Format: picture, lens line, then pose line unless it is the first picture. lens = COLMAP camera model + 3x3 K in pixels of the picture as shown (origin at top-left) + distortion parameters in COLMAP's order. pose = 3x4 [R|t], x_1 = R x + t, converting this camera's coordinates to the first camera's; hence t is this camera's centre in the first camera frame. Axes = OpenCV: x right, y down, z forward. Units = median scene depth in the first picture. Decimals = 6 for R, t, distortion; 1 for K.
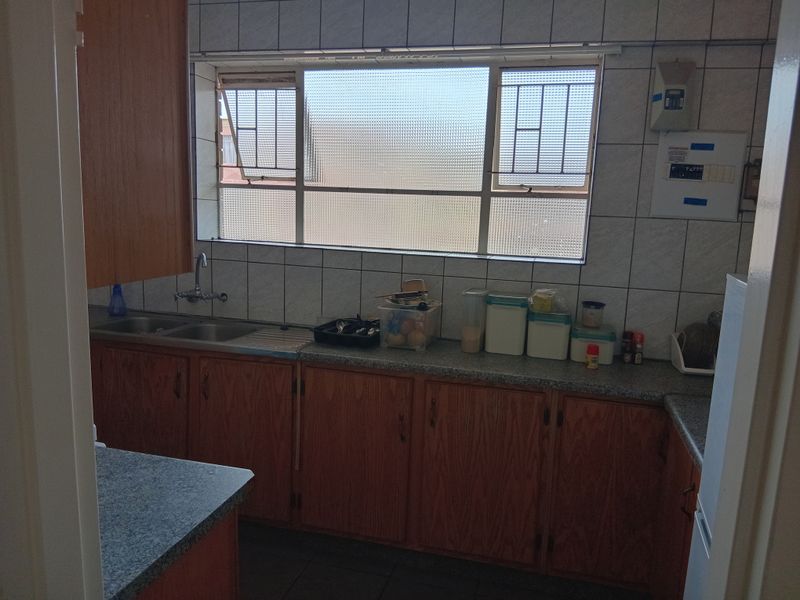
lens RADIAL K [[610.8, 0, 400.0], [0, 610.8, 300.0], [0, 0, 1]] dist [0.137484, -0.214634]
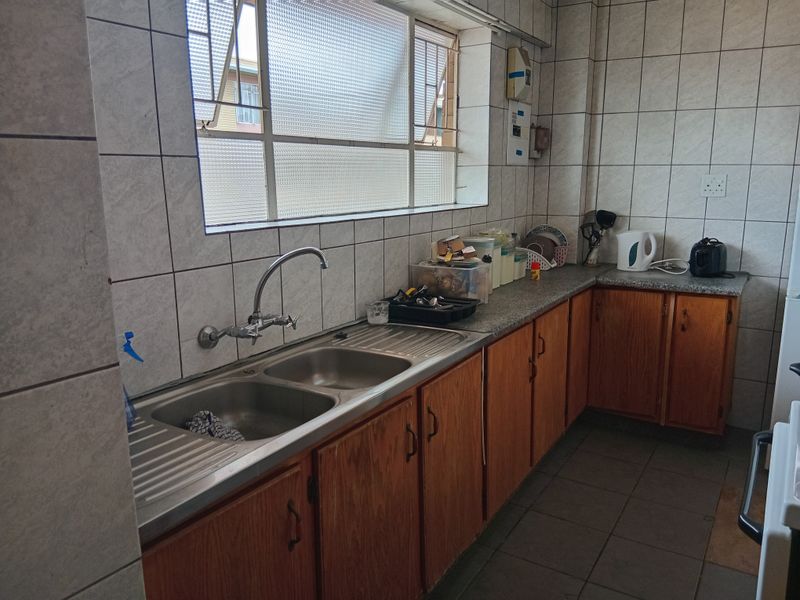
lens RADIAL K [[610.8, 0, 400.0], [0, 610.8, 300.0], [0, 0, 1]] dist [0.137484, -0.214634]
pose [[0.296851, -0.221930, 0.928777, -0.839584], [0.180920, 0.968074, 0.173495, -0.108088], [-0.937629, 0.116532, 0.327526, 0.710959]]
